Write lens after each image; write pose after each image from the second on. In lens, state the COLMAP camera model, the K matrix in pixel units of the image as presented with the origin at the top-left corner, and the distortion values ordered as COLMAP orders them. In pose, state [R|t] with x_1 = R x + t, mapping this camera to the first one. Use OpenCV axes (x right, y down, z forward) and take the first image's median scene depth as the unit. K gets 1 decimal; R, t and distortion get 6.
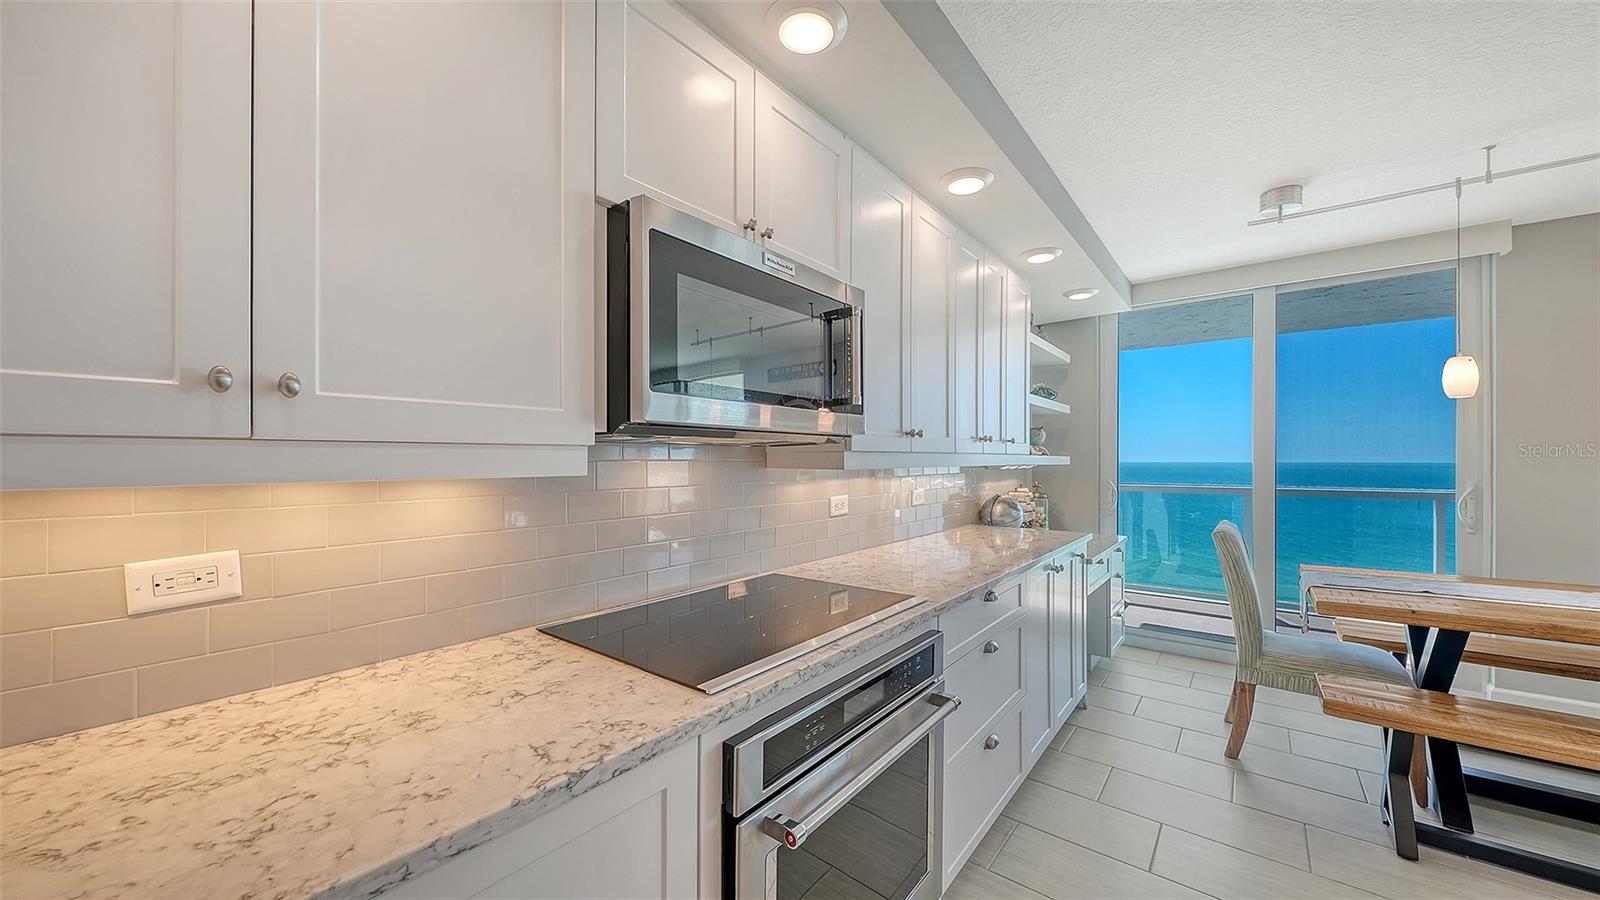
lens RADIAL K [[565.5, 0, 801.5], [0, 565.5, 458.7], [0, 0, 1]] dist [-0.003212, -0.000331]
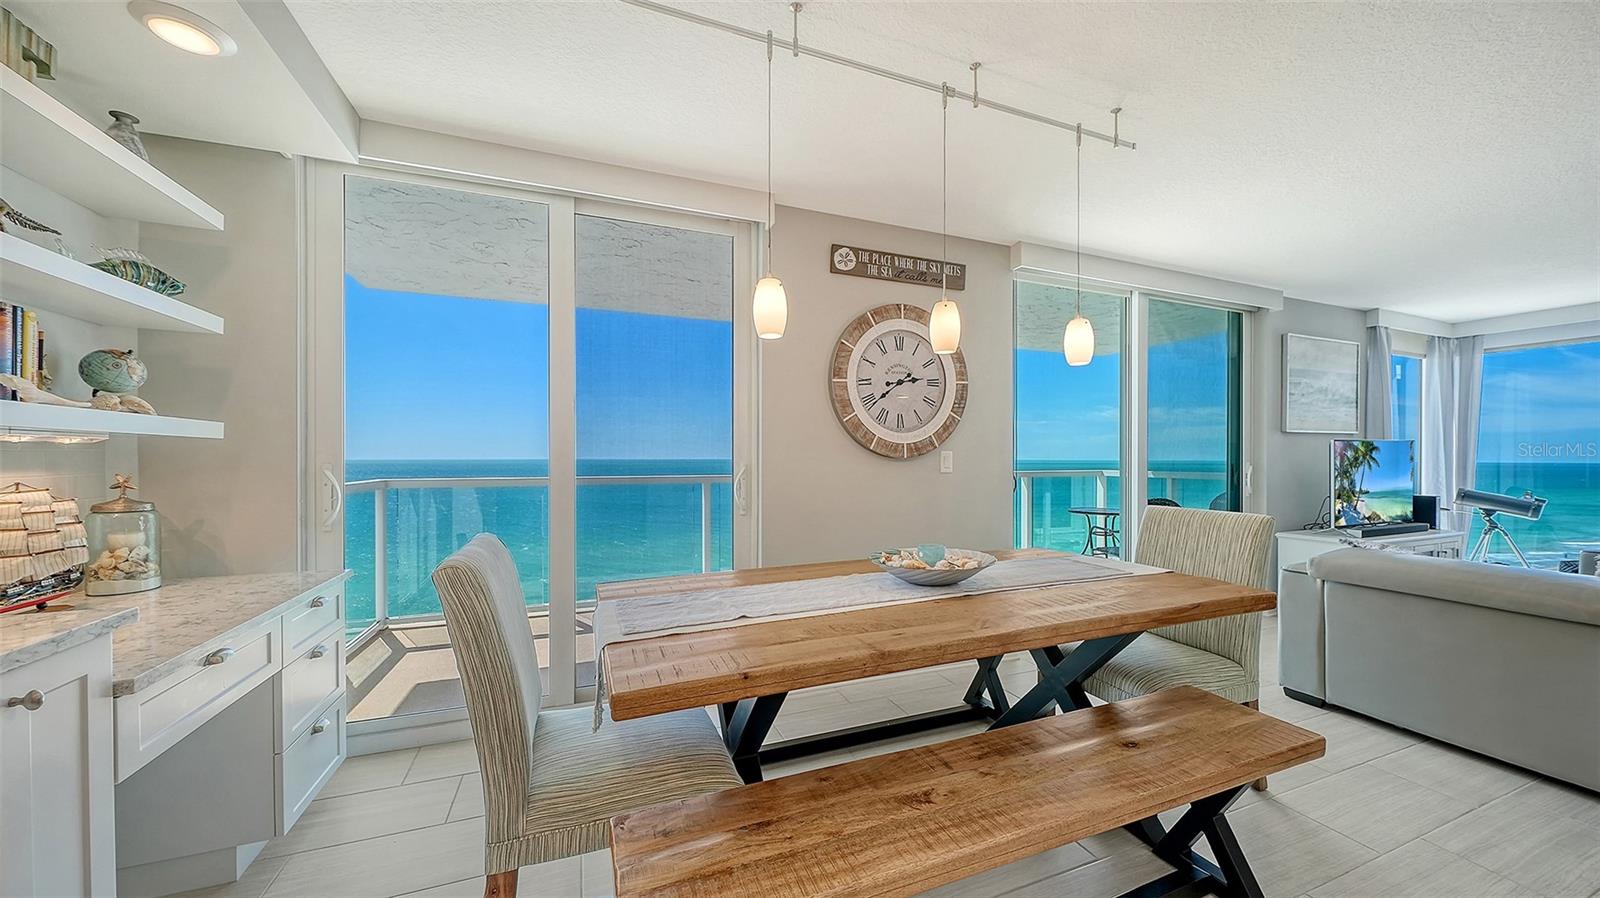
lens RADIAL K [[565.5, 0, 797.7], [0, 565.5, 455.6], [0, 0, 1]] dist [-0.003212, -0.000331]
pose [[0.500849, 0.000852, 0.865534, 0.774962], [-0.001634, 0.999999, -0.000038, 0.062070], [-0.865533, -0.001395, 0.500850, 0.837346]]
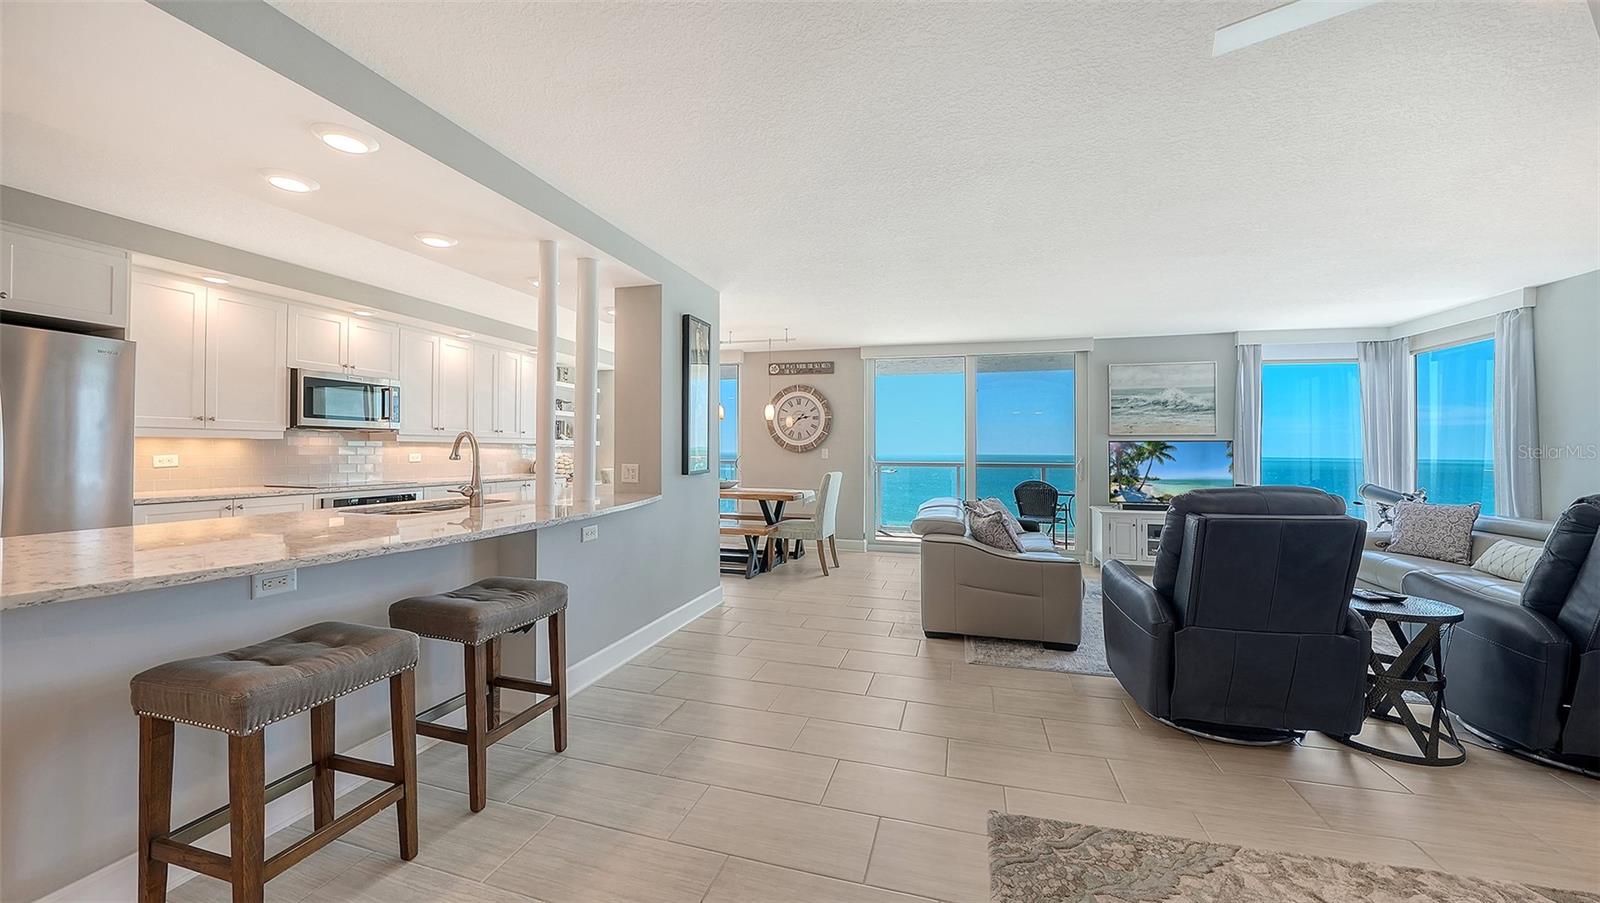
lens RADIAL K [[560.6, 0, 807.0], [0, 560.6, 451.1], [0, 0, 1]] dist [-0.019103, 0.000412]
pose [[0.920343, 0.005205, 0.391077, 0.978083], [-0.005569, 0.999984, -0.000203, 0.063036], [-0.391072, -0.001992, 0.920358, -2.623365]]
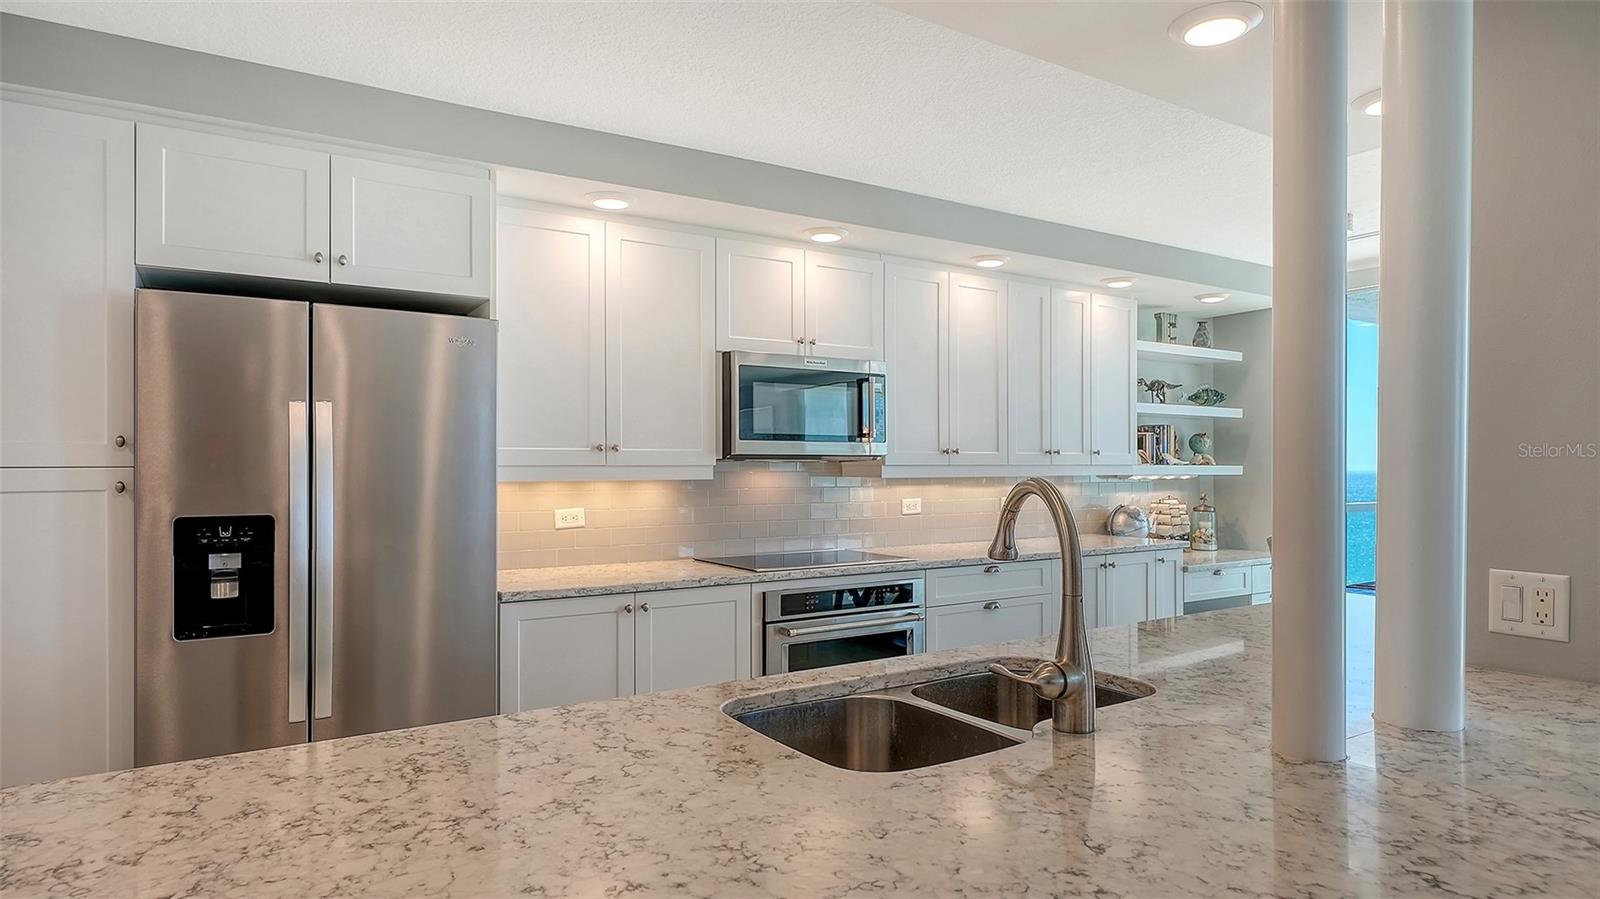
lens RADIAL K [[876.2, 0, 799.6], [0, 876.2, 464.6], [0, 0, 1]] dist [0.014976, 0.000109]
pose [[0.941772, -0.001626, -0.336249, 0.721794], [0.001648, 0.999999, -0.000222, -0.017149], [0.336249, -0.000345, 0.941773, -1.394617]]
